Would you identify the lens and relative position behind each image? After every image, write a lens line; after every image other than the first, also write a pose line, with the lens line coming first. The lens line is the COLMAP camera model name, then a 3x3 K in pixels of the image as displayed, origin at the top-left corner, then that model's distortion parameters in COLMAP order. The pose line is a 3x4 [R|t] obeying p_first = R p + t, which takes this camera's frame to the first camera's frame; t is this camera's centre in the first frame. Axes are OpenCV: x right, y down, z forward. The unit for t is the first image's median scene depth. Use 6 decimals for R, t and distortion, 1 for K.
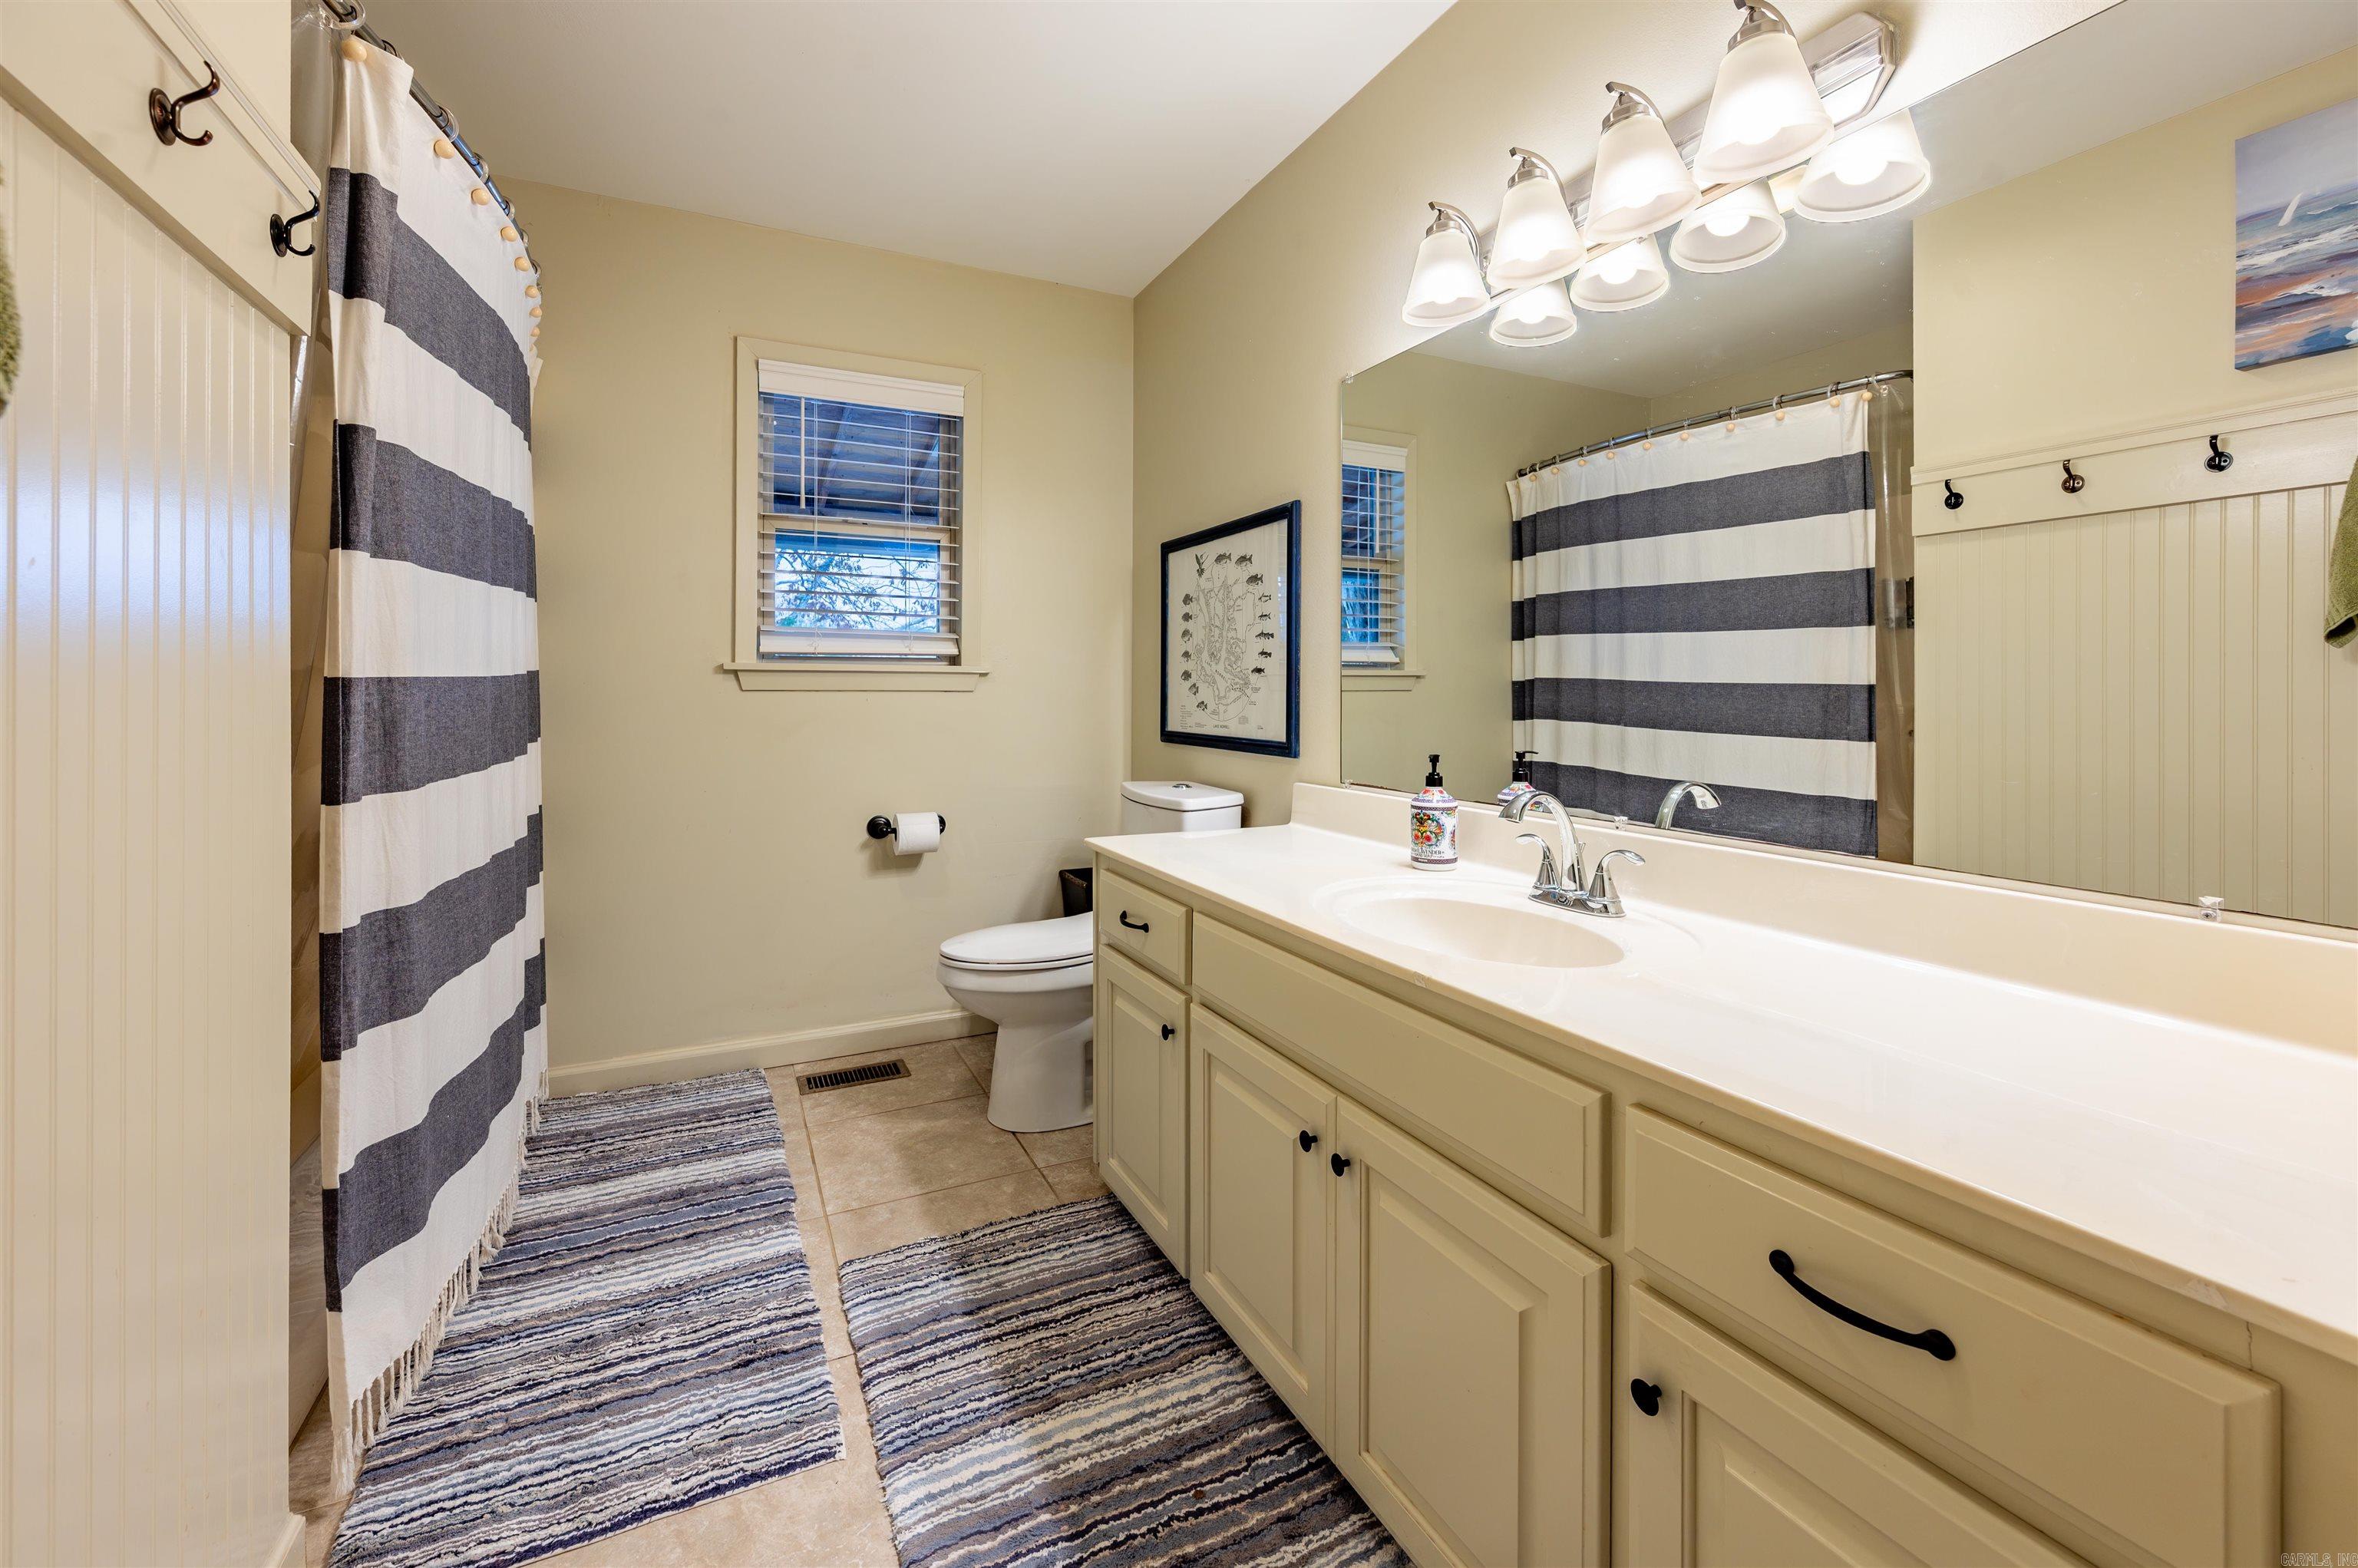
lens RADIAL K [[955.1, 0, 1165.3], [0, 955.1, 679.6], [0, 0, 1]] dist [0.000573, 0.000011]
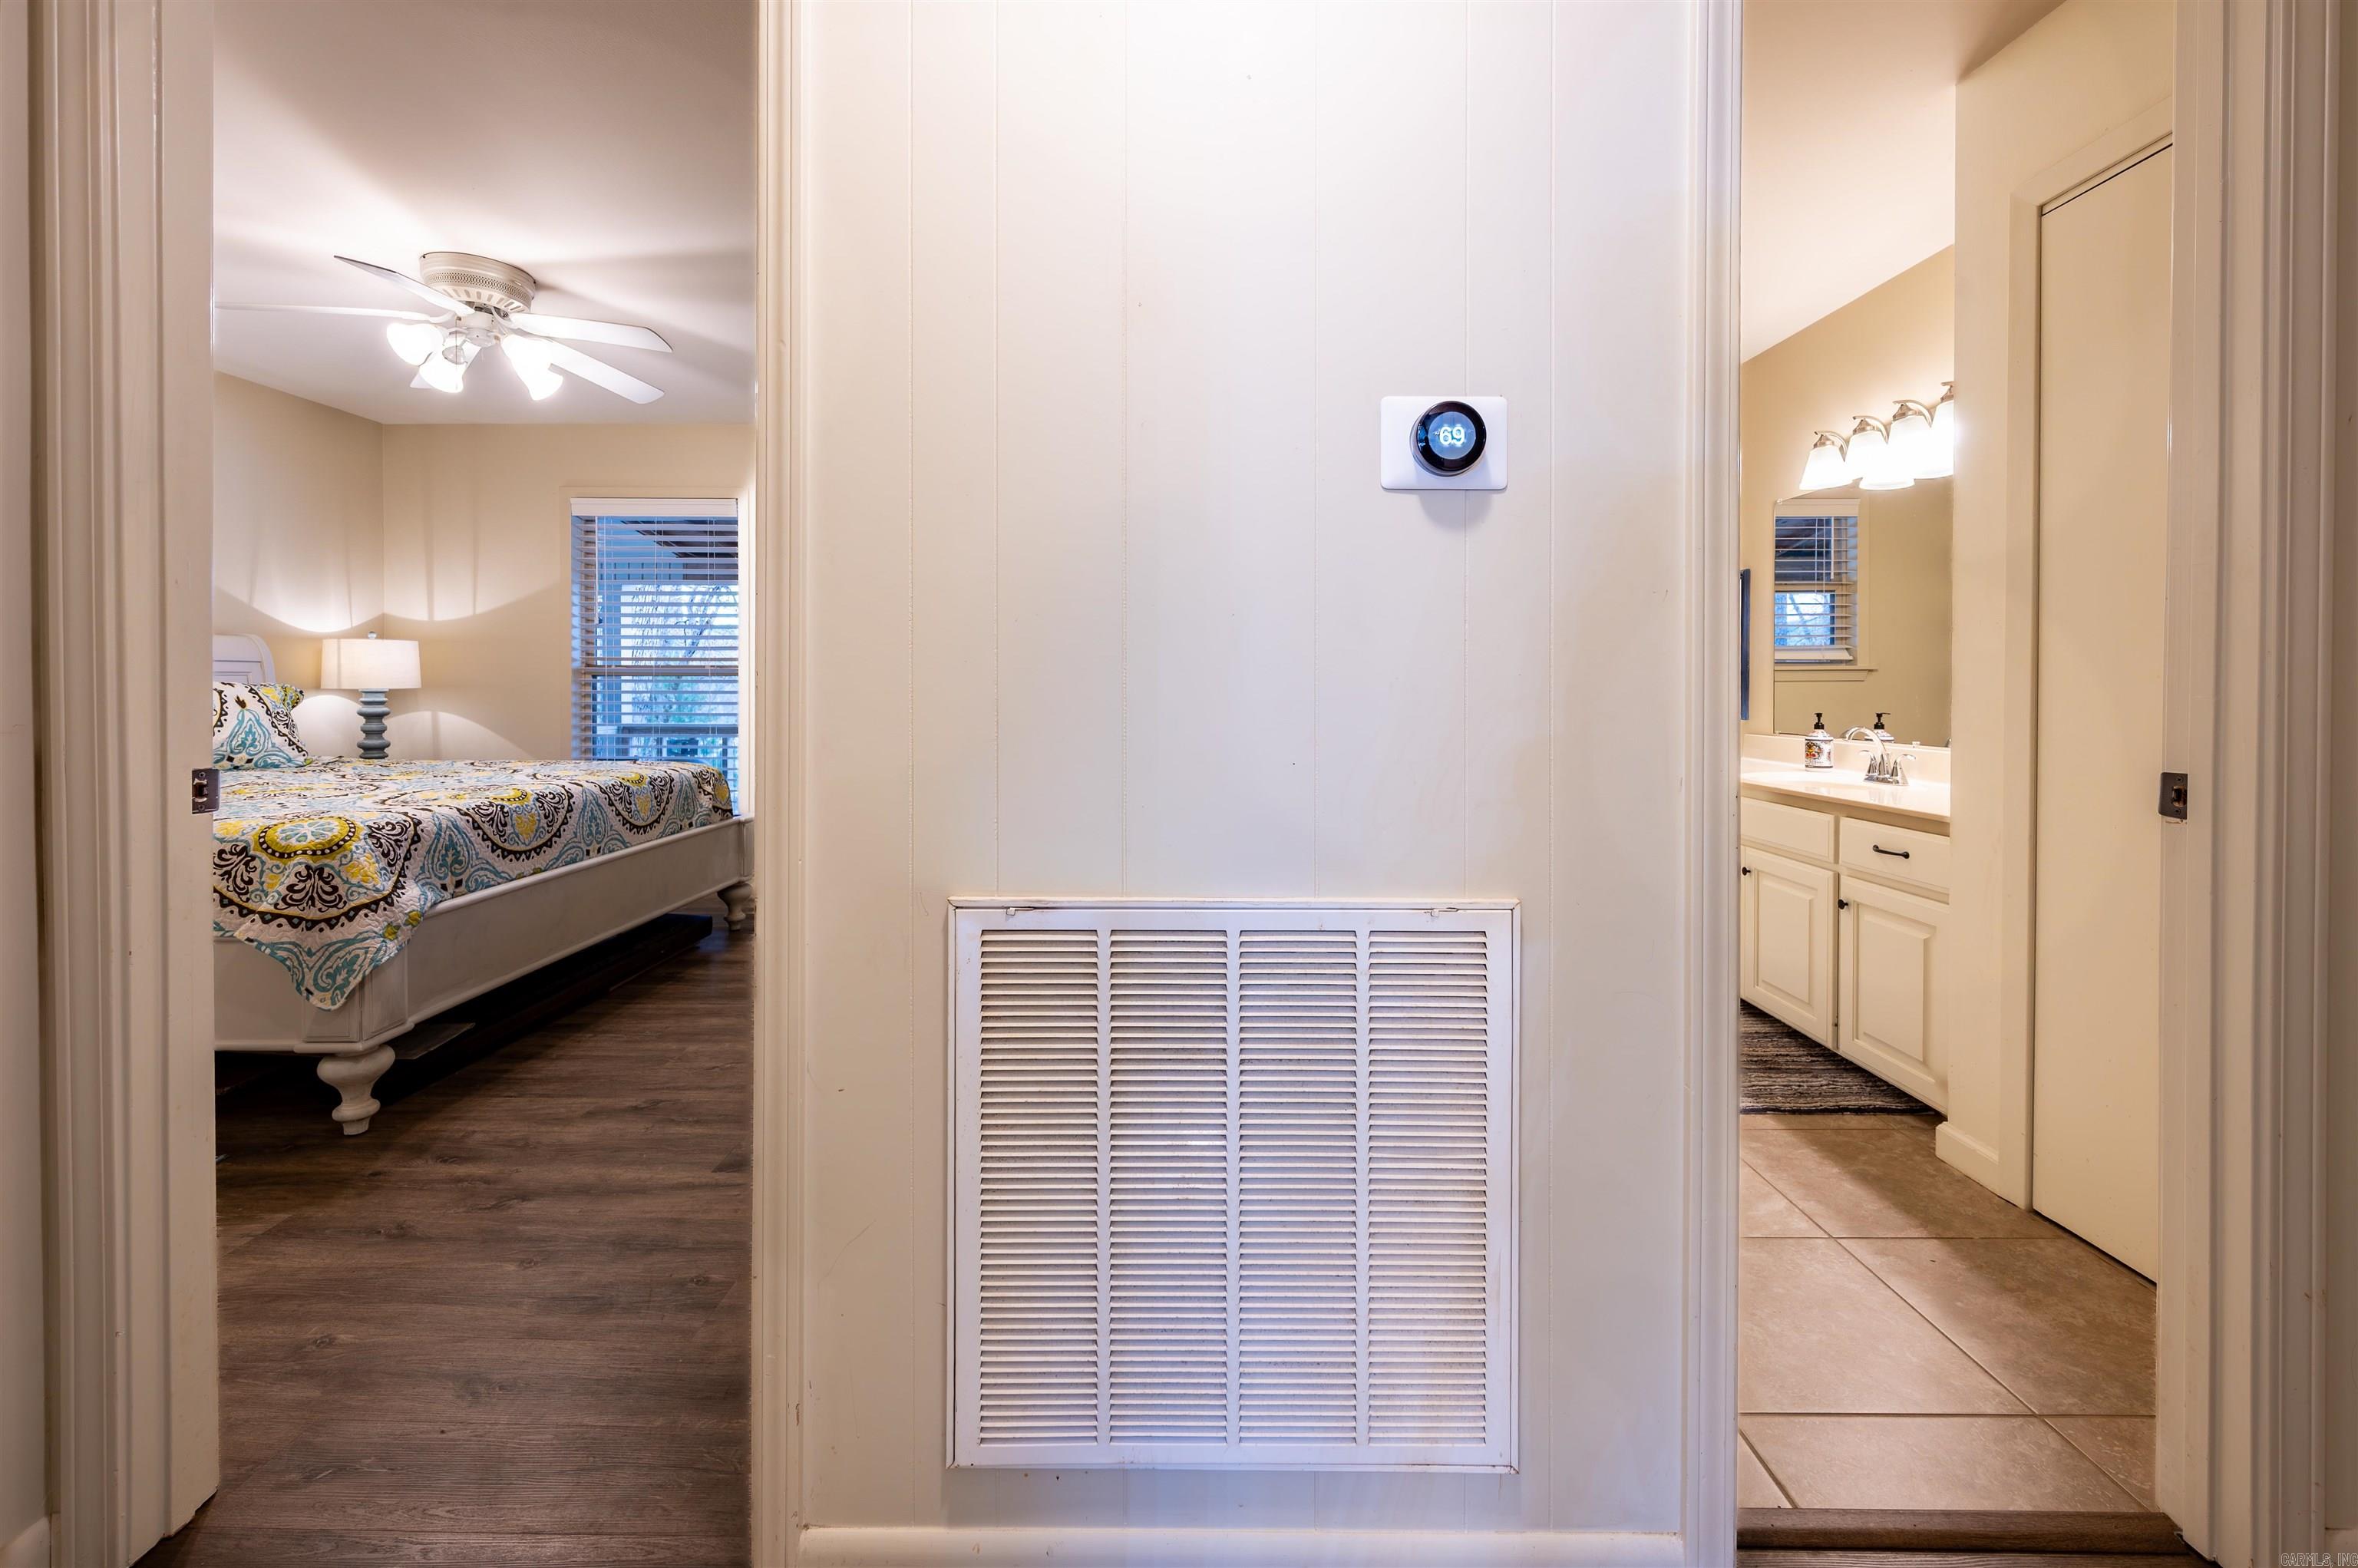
lens RADIAL K [[955.1, 0, 1165.3], [0, 955.1, 679.6], [0, 0, 1]] dist [0.000573, 0.000011]
pose [[0.895765, 0.003733, -0.444512, -0.044547], [0.000720, 0.999951, 0.009848, -0.009006], [0.444527, -0.009141, 0.895719, -1.325159]]
